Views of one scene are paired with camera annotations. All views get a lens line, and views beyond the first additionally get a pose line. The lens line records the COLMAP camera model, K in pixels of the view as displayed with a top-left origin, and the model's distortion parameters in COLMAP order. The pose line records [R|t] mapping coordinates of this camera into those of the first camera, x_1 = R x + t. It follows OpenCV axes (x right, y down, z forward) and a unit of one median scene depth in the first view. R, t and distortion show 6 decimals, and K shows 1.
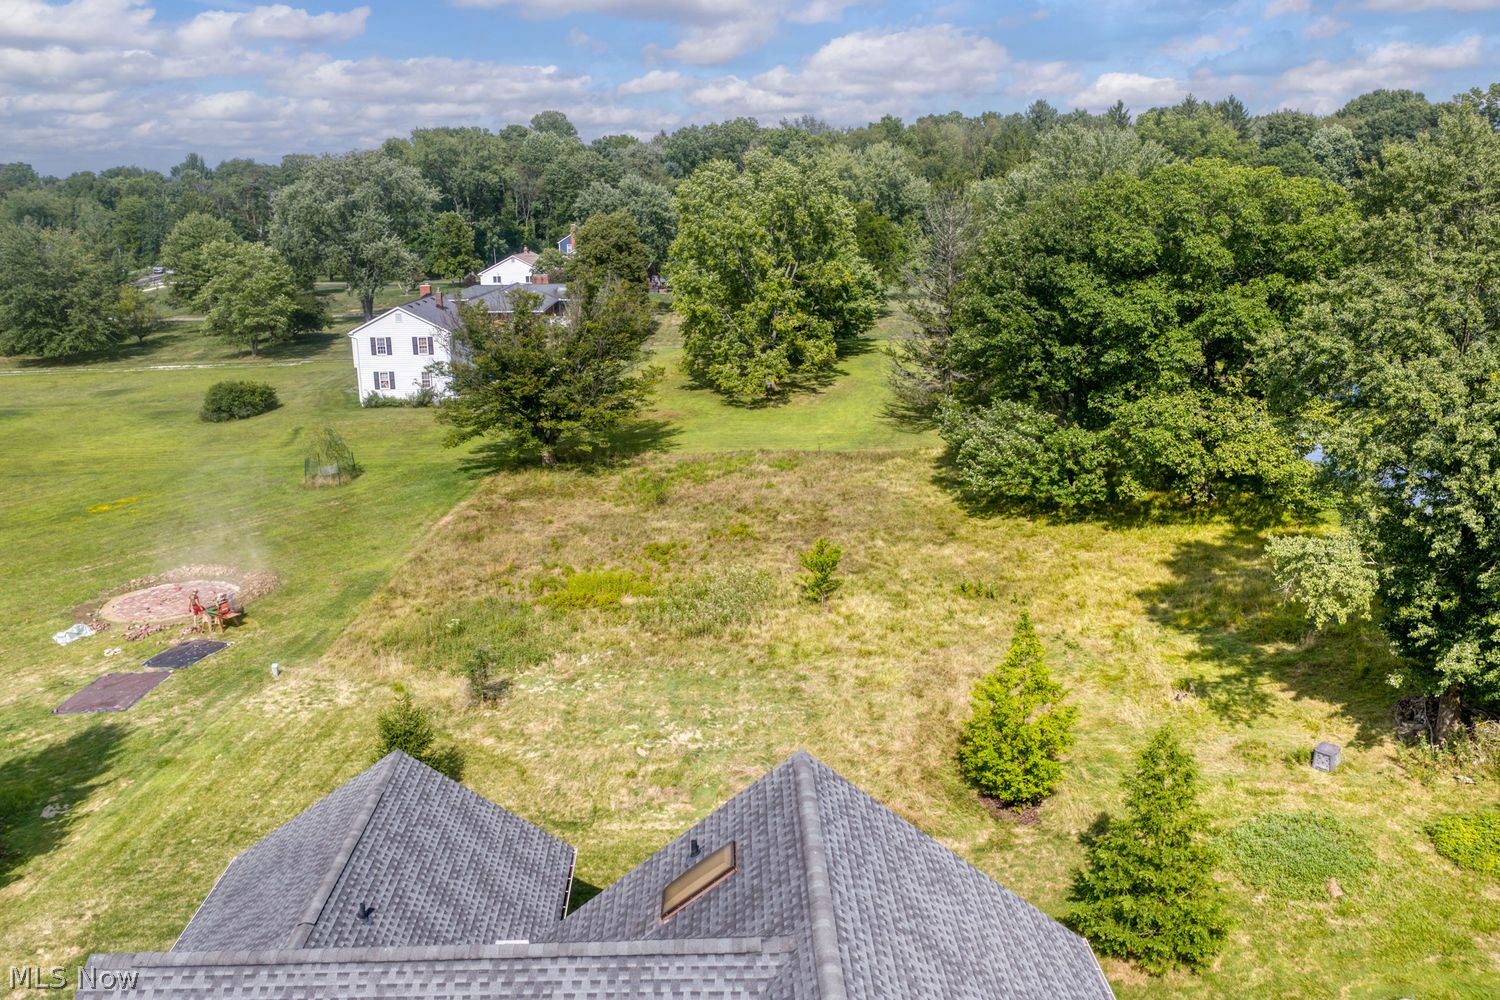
lens RADIAL K [[1223.9, 0, 755.4], [0, 1223.9, 509.6], [0, 0, 1]] dist [0.041823, -0.062125]
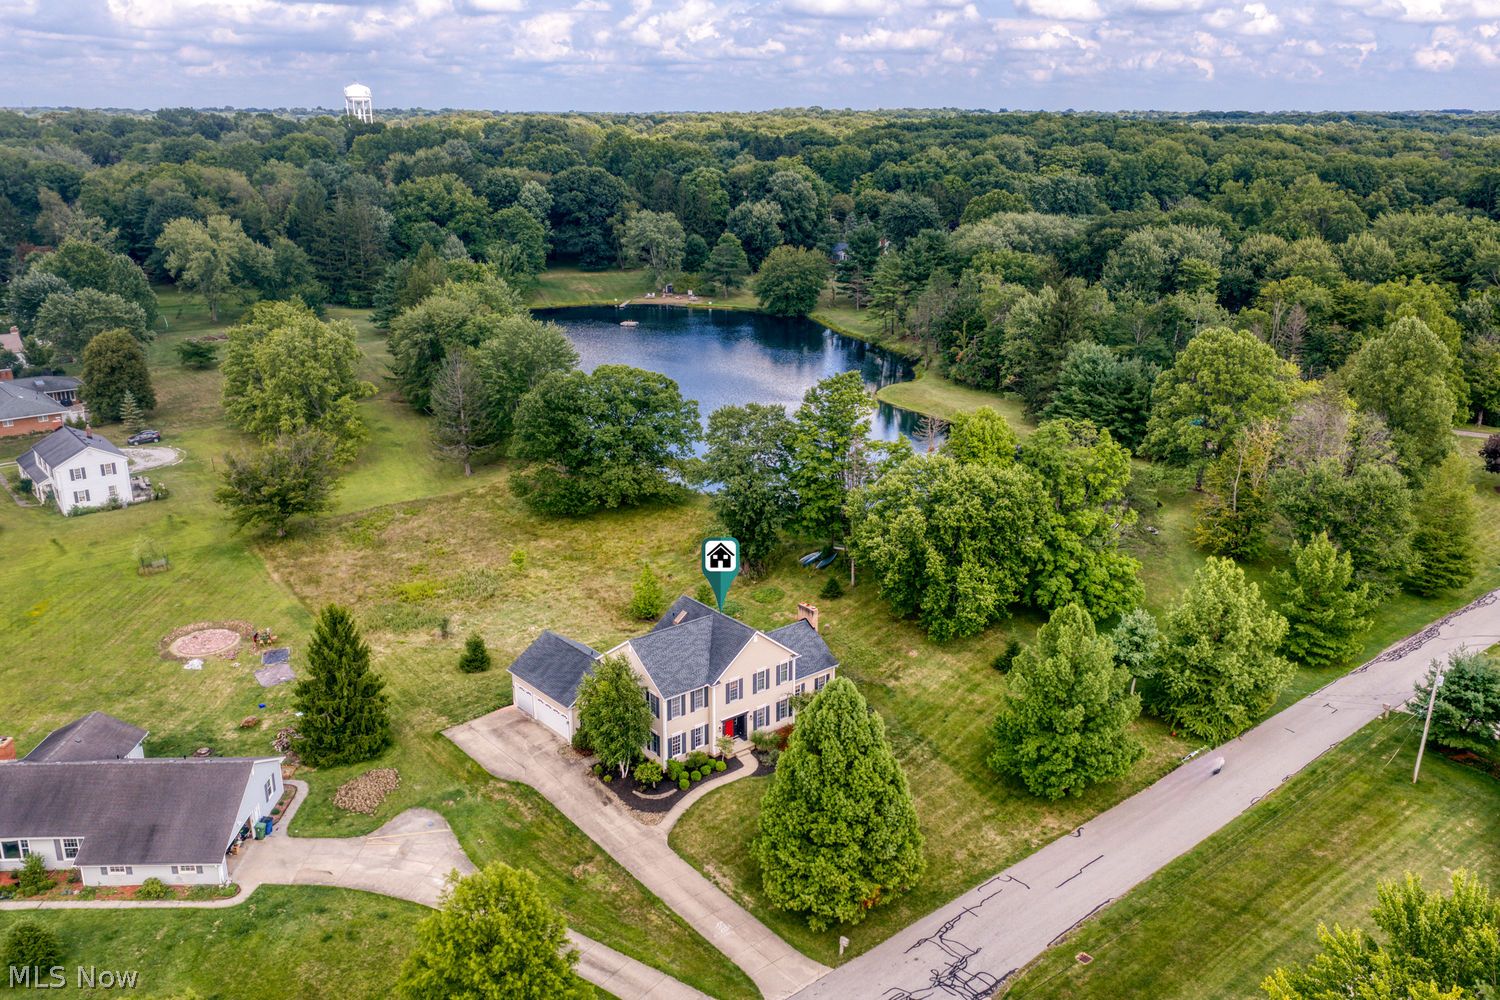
lens RADIAL K [[1223.9, 0, 747.7], [0, 1223.9, 498.8], [0, 0, 1]] dist [0.041823, -0.062125]
pose [[0.791600, -0.170251, 0.586842, -0.554443], [0.140056, 0.985386, 0.096951, -0.137760], [-0.594772, 0.005444, 0.803876, -0.690202]]
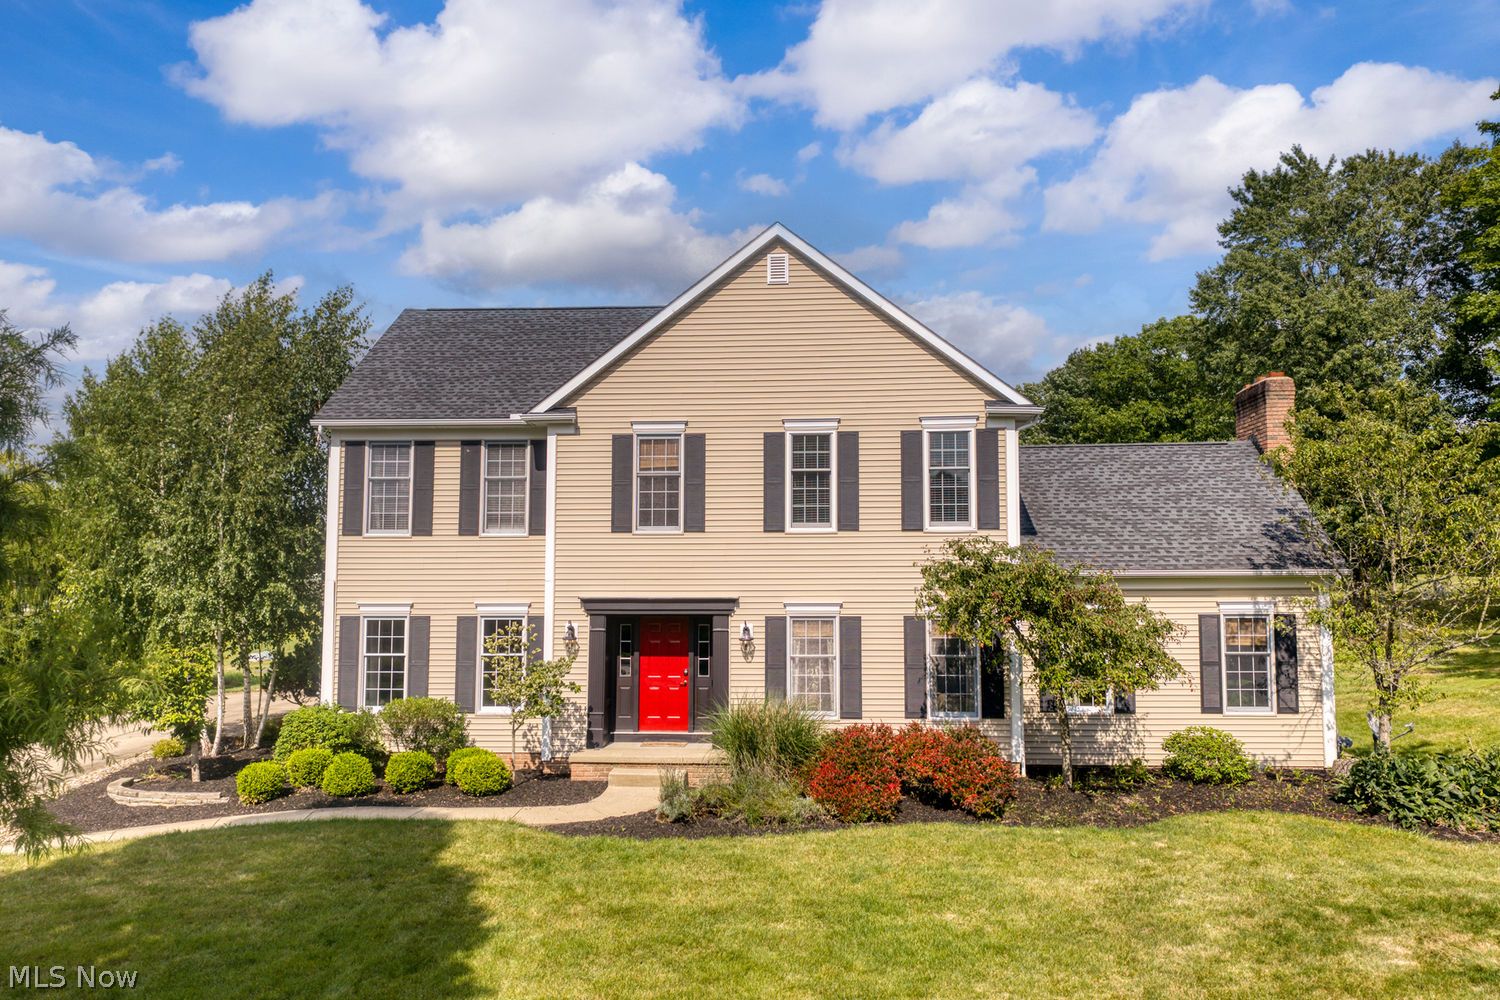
lens RADIAL K [[1223.9, 0, 751.6], [0, 1223.9, 494.0], [0, 0, 1]] dist [0.041823, -0.062125]
pose [[0.995538, 0.000109, -0.094364, 0.026716], [-0.031506, 0.943002, -0.331292, 0.184392], [0.088949, 0.332787, 0.938798, -0.100085]]
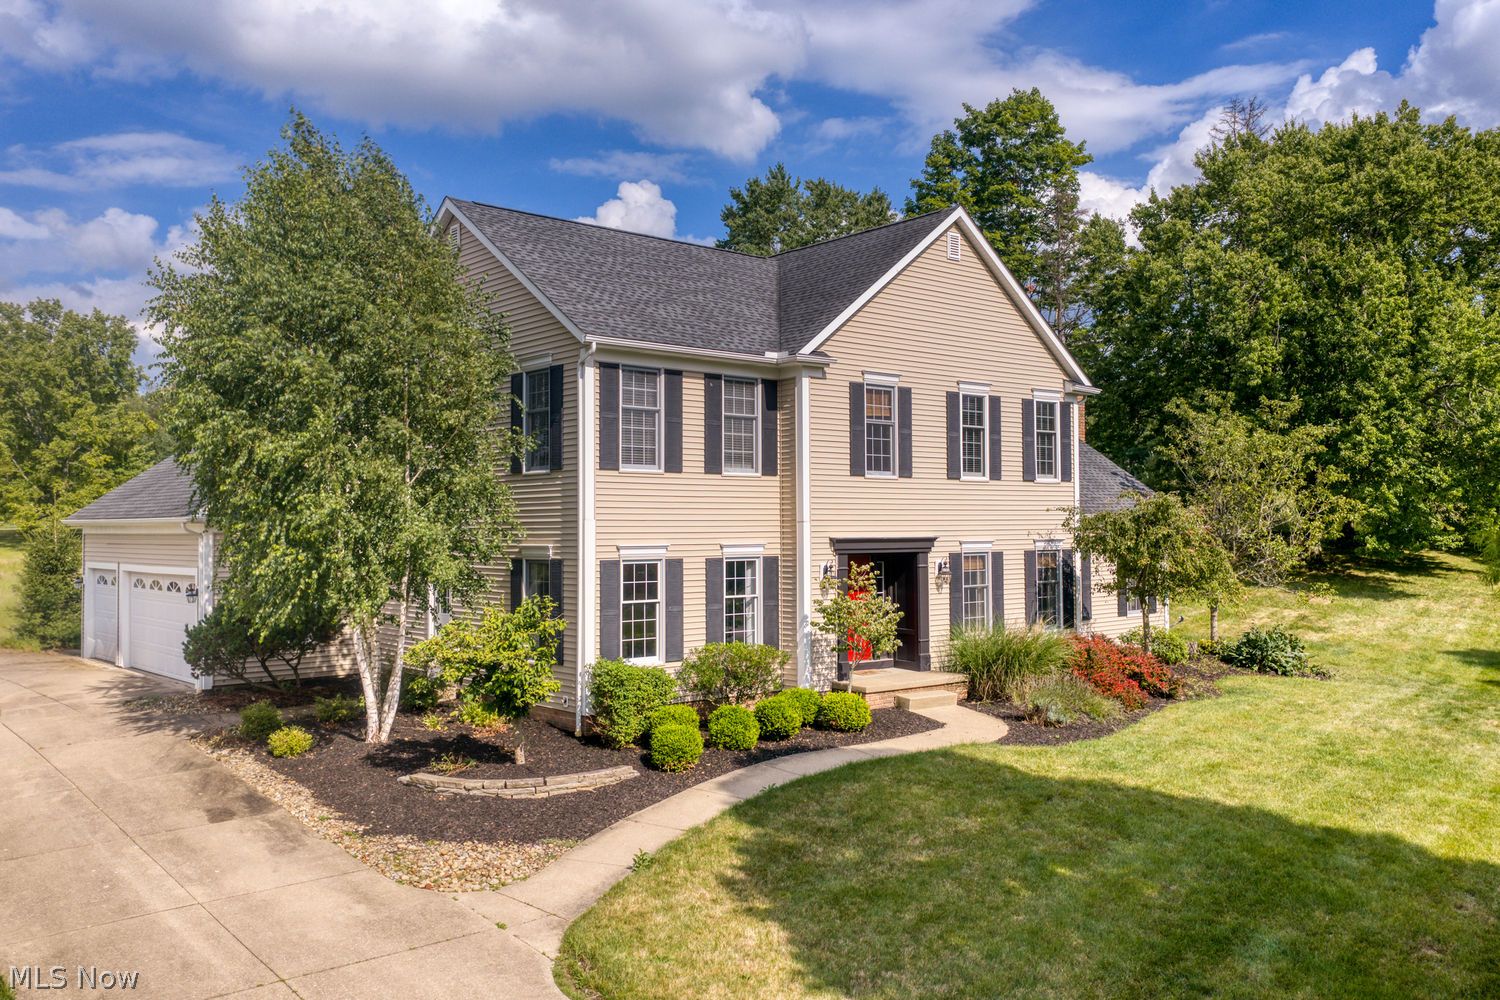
lens RADIAL K [[1223.9, 0, 747.1], [0, 1223.9, 494.2], [0, 0, 1]] dist [0.041823, -0.062125]
pose [[0.784327, 0.021806, 0.619964, -0.181460], [0.154817, 0.960879, -0.229659, 0.171909], [-0.600719, 0.276109, 0.750267, -0.053046]]
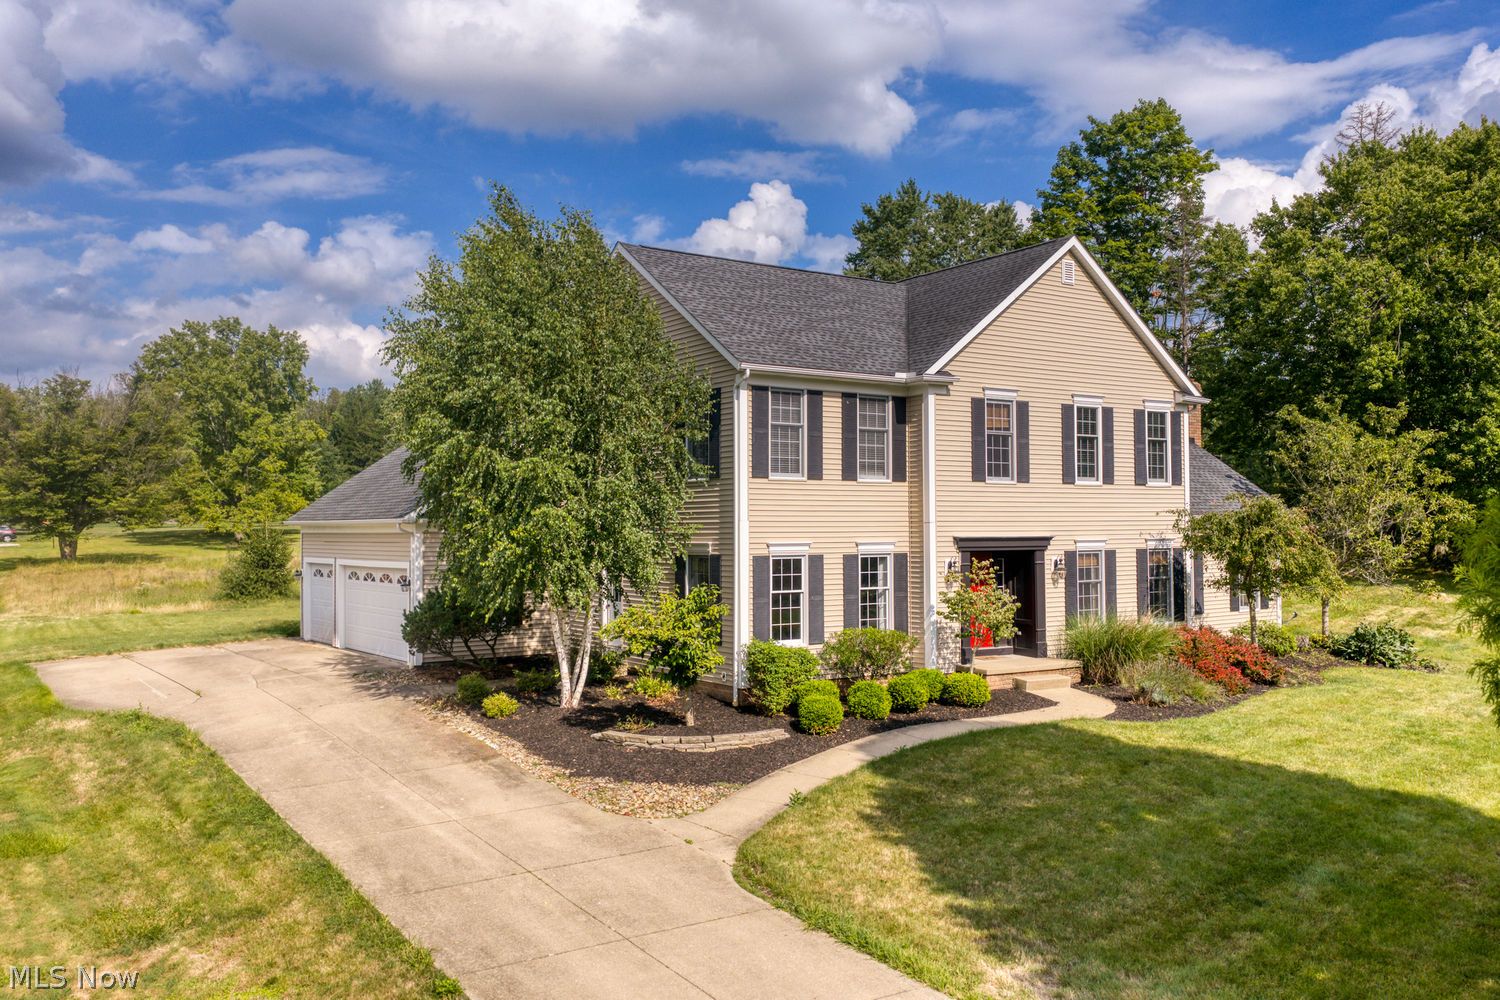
lens RADIAL K [[1223.9, 0, 746.9], [0, 1223.9, 498.2], [0, 0, 1]] dist [0.041823, -0.062125]
pose [[0.844867, 0.017825, 0.534679, -0.202056], [0.132646, 0.961256, -0.241645, 0.178284], [-0.518271, 0.275081, 0.809769, -0.076824]]
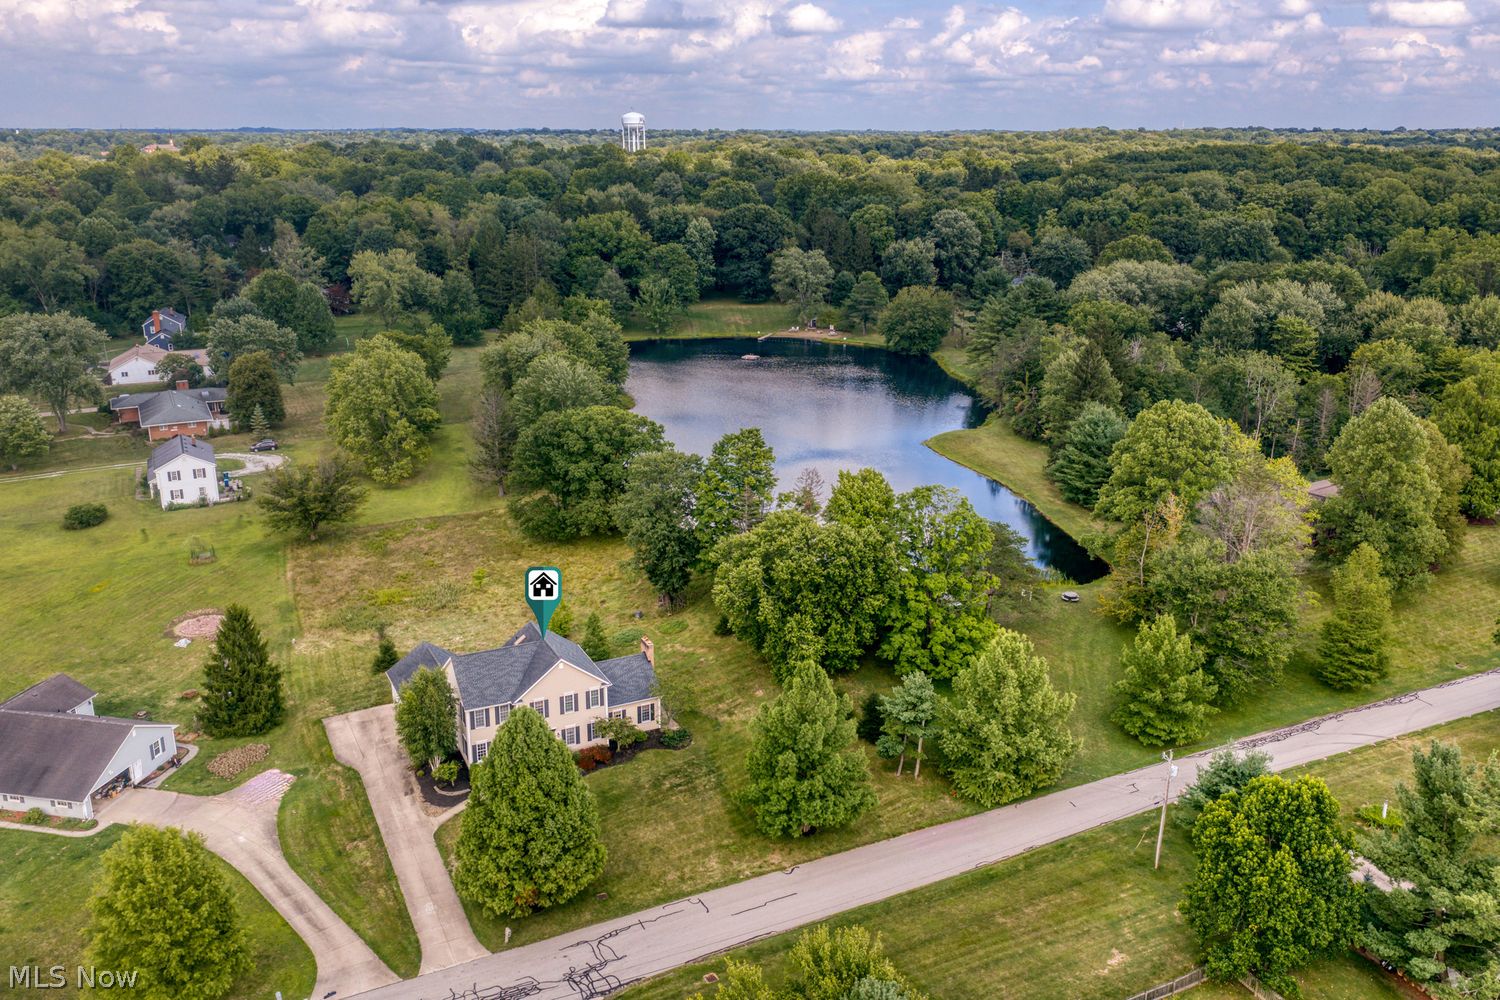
lens RADIAL K [[1223.9, 0, 748.4], [0, 1223.9, 496.1], [0, 0, 1]] dist [0.041823, -0.062125]
pose [[0.912103, -0.105677, 0.396107, -0.261163], [0.090880, 0.994286, 0.055998, -0.131340], [-0.399761, -0.015078, 0.916495, -0.994356]]
